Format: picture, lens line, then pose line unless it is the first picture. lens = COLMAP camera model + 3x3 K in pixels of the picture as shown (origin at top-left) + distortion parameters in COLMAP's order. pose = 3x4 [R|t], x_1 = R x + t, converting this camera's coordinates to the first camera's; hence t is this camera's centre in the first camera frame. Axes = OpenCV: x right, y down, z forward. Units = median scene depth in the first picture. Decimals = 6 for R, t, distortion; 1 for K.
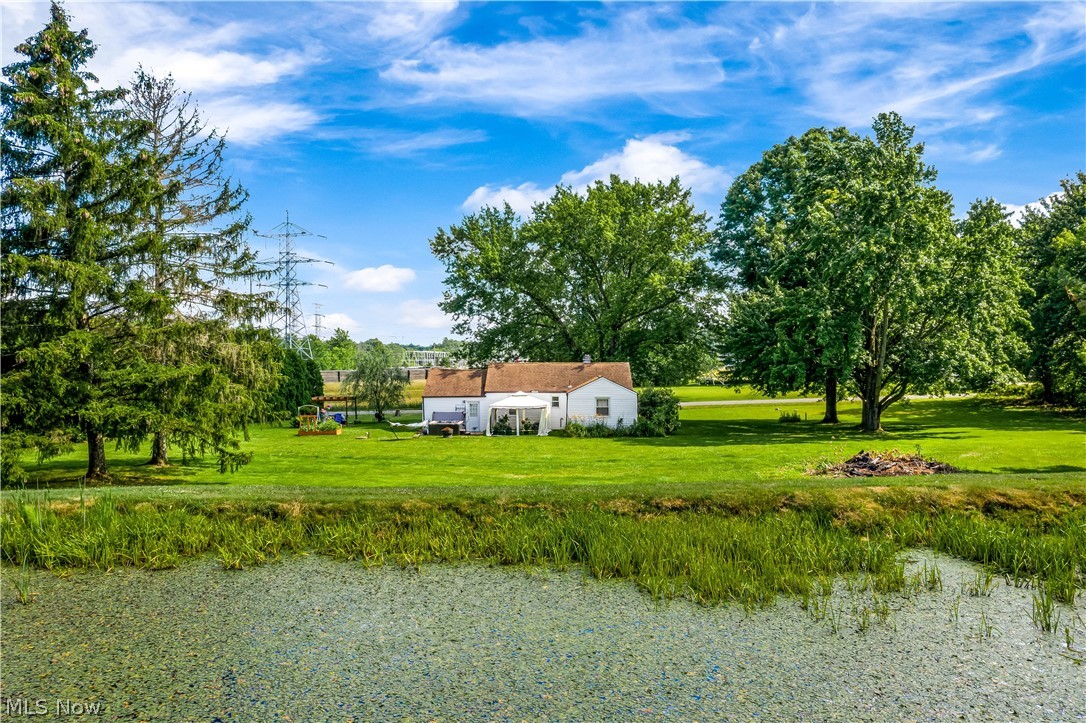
lens RADIAL K [[891.2, 0, 544.3], [0, 891.2, 364.1], [0, 0, 1]] dist [-0.004394, 0.016680]
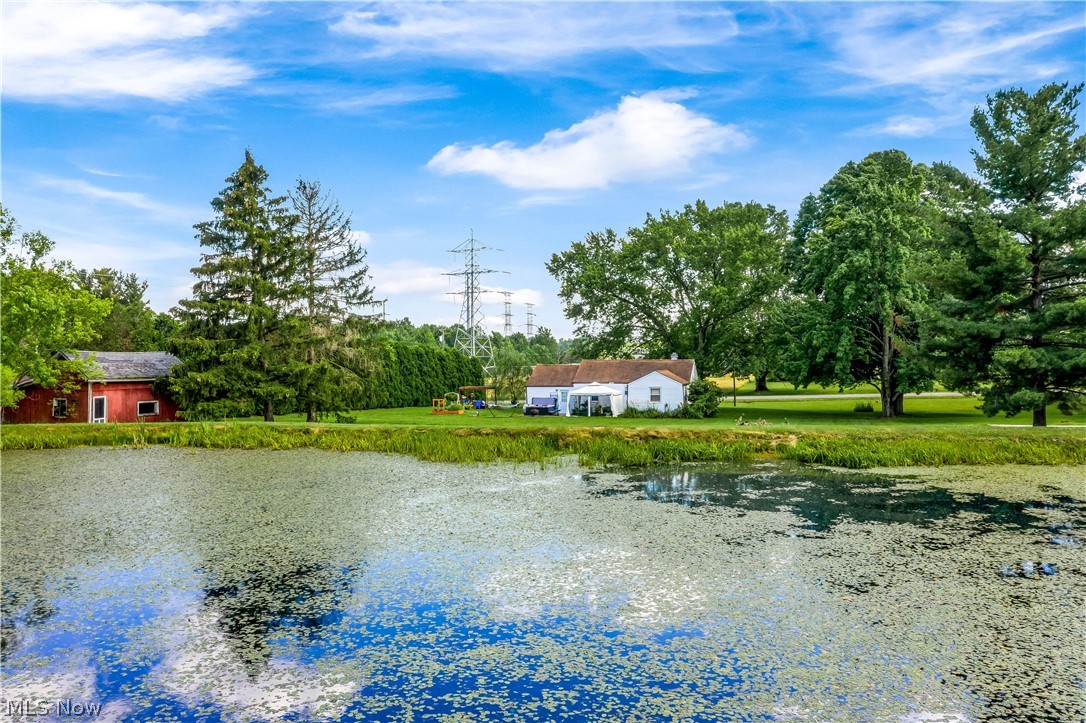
lens RADIAL K [[844.4, 0, 543.0], [0, 844.4, 359.3], [0, 0, 1]] dist [-0.003822, -0.000847]
pose [[0.974485, 0.001385, -0.224447, 0.290907], [-0.001497, 0.999999, -0.000327, -0.003725], [0.224446, 0.000655, 0.974486, -0.353482]]
